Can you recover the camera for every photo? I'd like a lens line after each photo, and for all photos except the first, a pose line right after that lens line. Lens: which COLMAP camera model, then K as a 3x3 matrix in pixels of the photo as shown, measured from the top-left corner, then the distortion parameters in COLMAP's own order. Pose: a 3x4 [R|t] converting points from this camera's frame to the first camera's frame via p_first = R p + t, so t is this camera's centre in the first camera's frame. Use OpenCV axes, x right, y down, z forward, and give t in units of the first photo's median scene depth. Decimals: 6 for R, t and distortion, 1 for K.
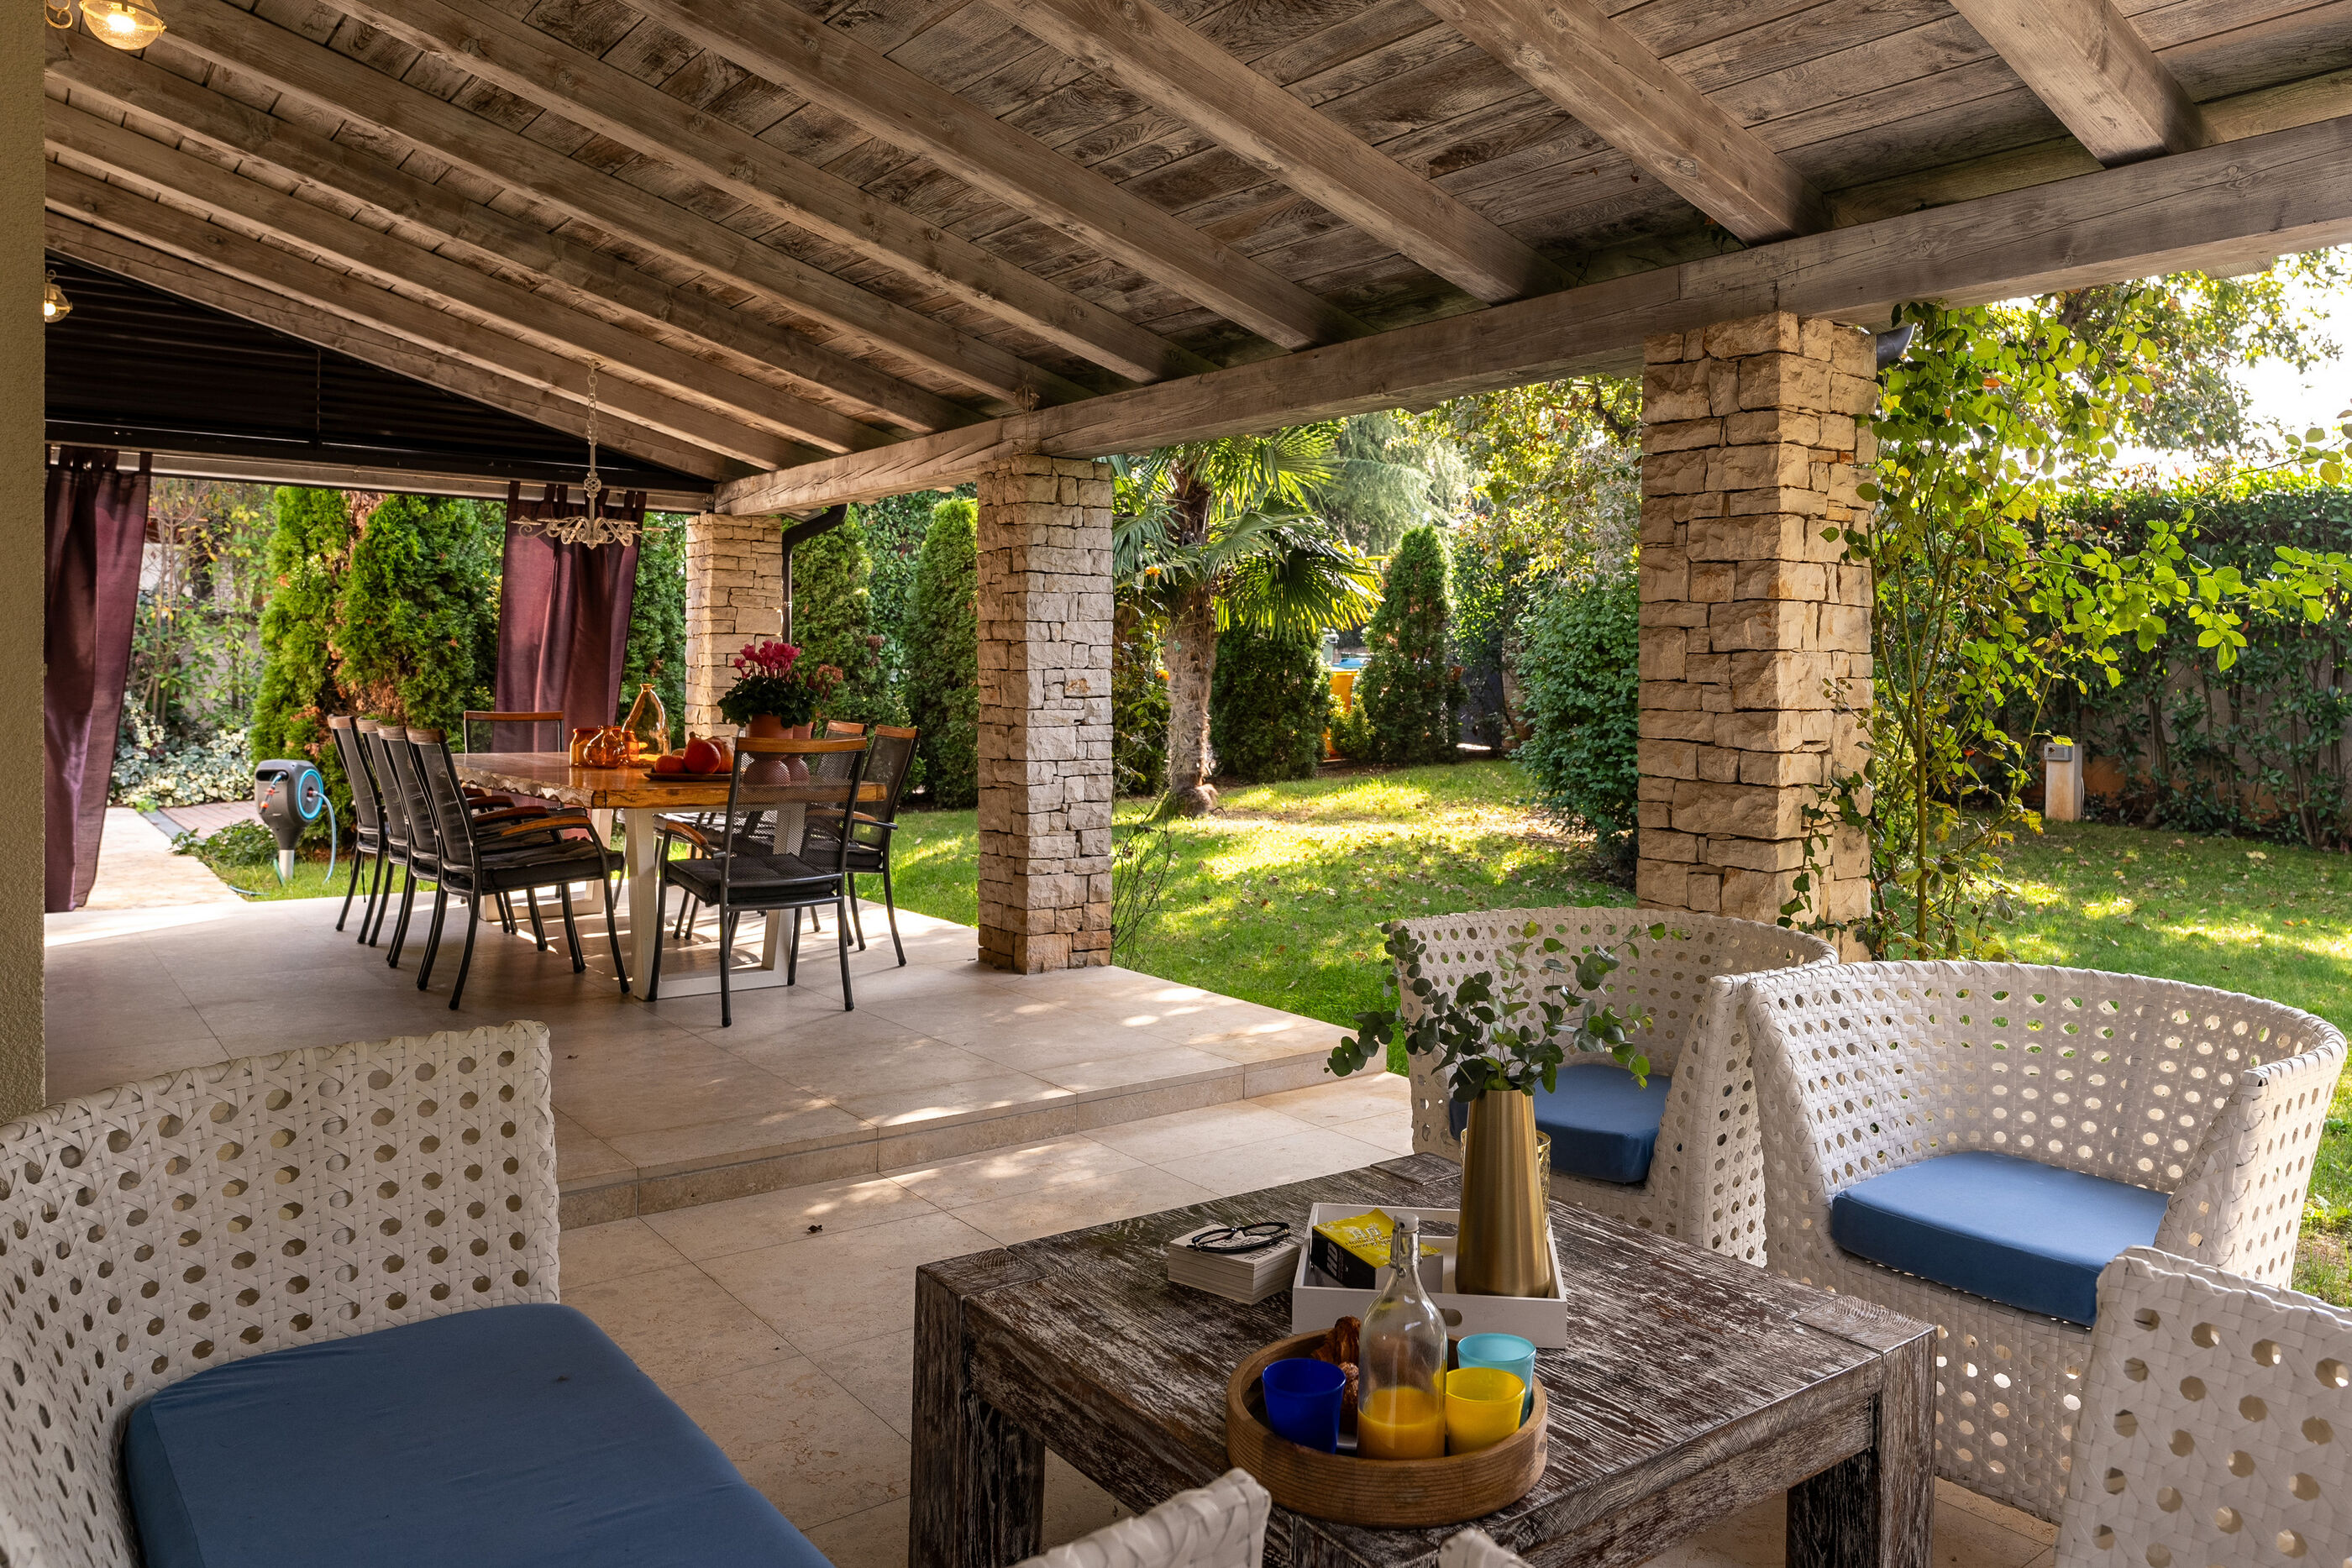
lens RADIAL K [[1110.4, 0, 1176.0], [0, 1110.4, 784.0], [0, 0, 1]] dist [-0.002534, -0.001033]
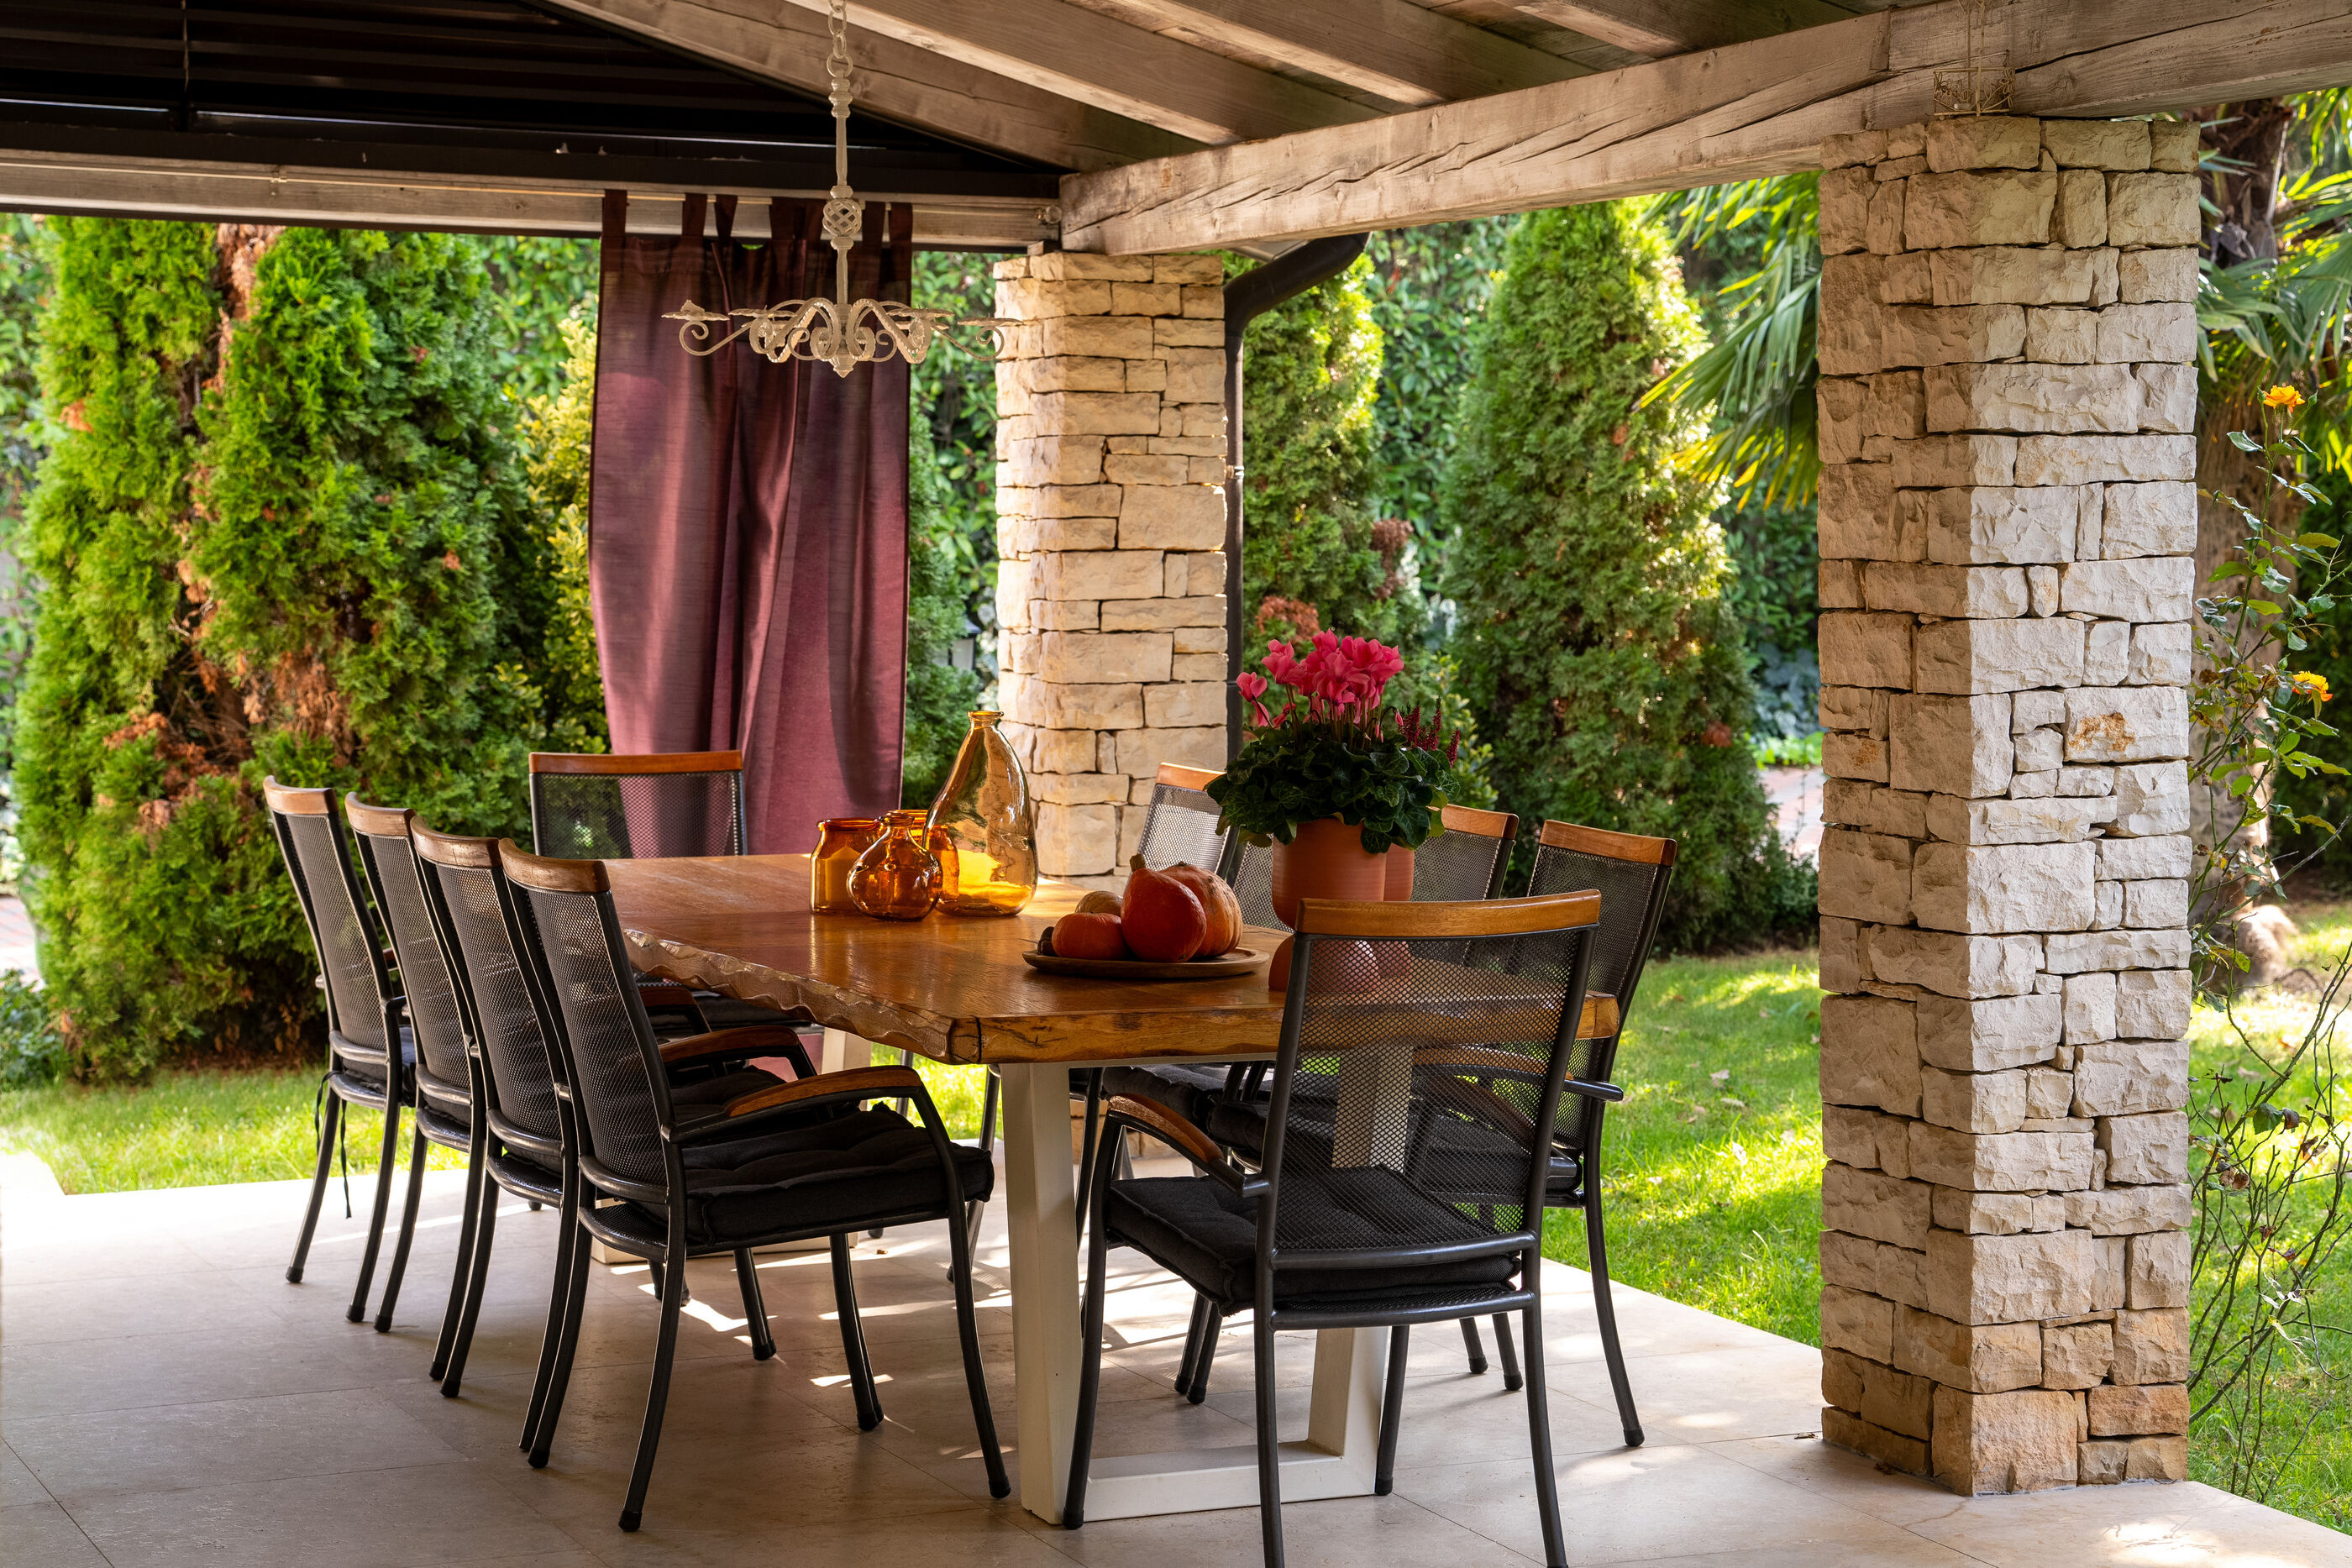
lens RADIAL K [[2707.7, 0, 1176.0], [0, 2707.7, 784.0], [0, 0, 1]] dist [0.079594, 0.183885]
pose [[0.982552, 0.014963, -0.185387, -0.193878], [-0.007122, 0.999055, 0.042887, -0.094107], [0.185854, -0.040818, 0.981729, 0.023101]]
